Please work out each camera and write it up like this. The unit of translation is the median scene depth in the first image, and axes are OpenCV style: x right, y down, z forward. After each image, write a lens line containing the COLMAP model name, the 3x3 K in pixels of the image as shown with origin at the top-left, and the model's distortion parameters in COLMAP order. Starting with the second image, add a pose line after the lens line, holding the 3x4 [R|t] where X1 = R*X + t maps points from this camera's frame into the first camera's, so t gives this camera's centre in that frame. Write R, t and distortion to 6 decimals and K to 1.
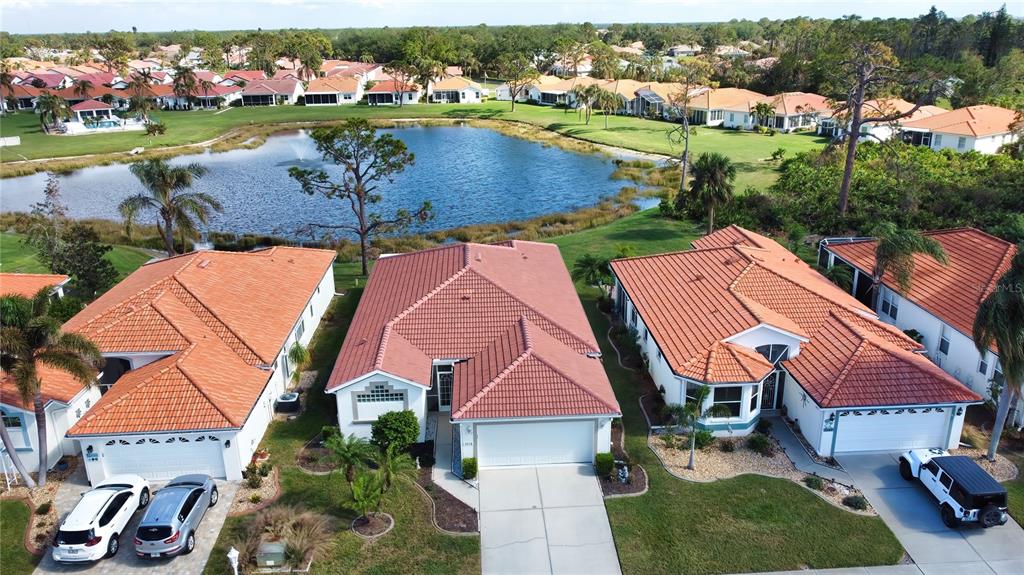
lens RADIAL K [[778.8, 0, 512.0], [0, 778.8, 287.5], [0, 0, 1]] dist [0.002676, -0.012519]
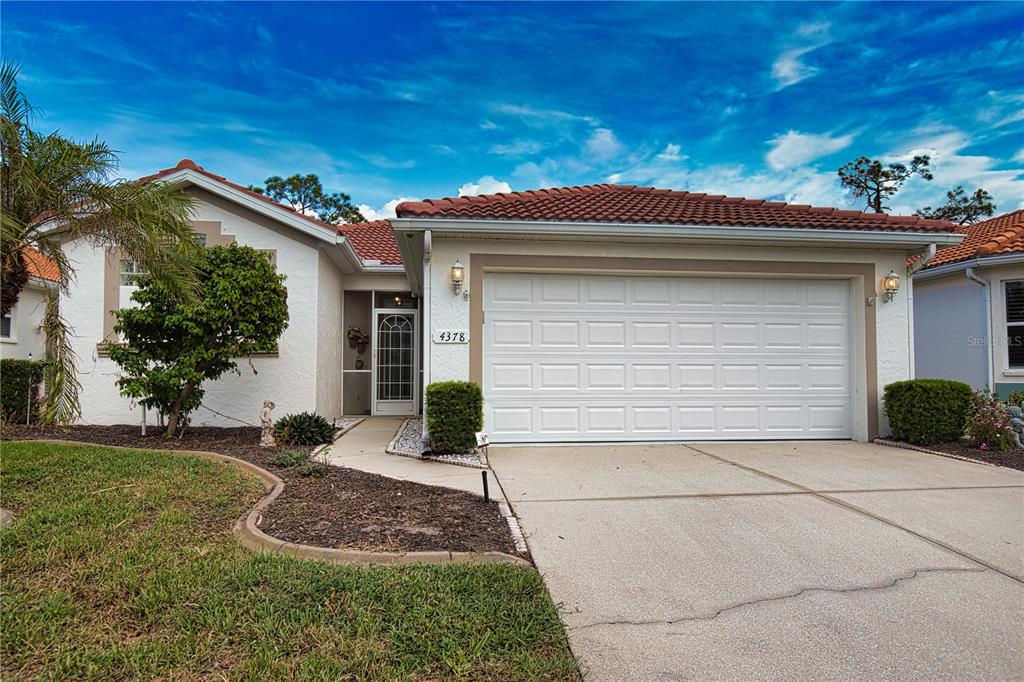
lens RADIAL K [[640.7, 0, 512.0], [0, 640.7, 341.0], [0, 0, 1]] dist [0.004681, 0.000957]
pose [[0.998030, 0.022175, 0.058696, -0.046604], [0.001617, 0.926067, -0.377355, 0.284740], [-0.062725, 0.376706, 0.924207, 0.766022]]
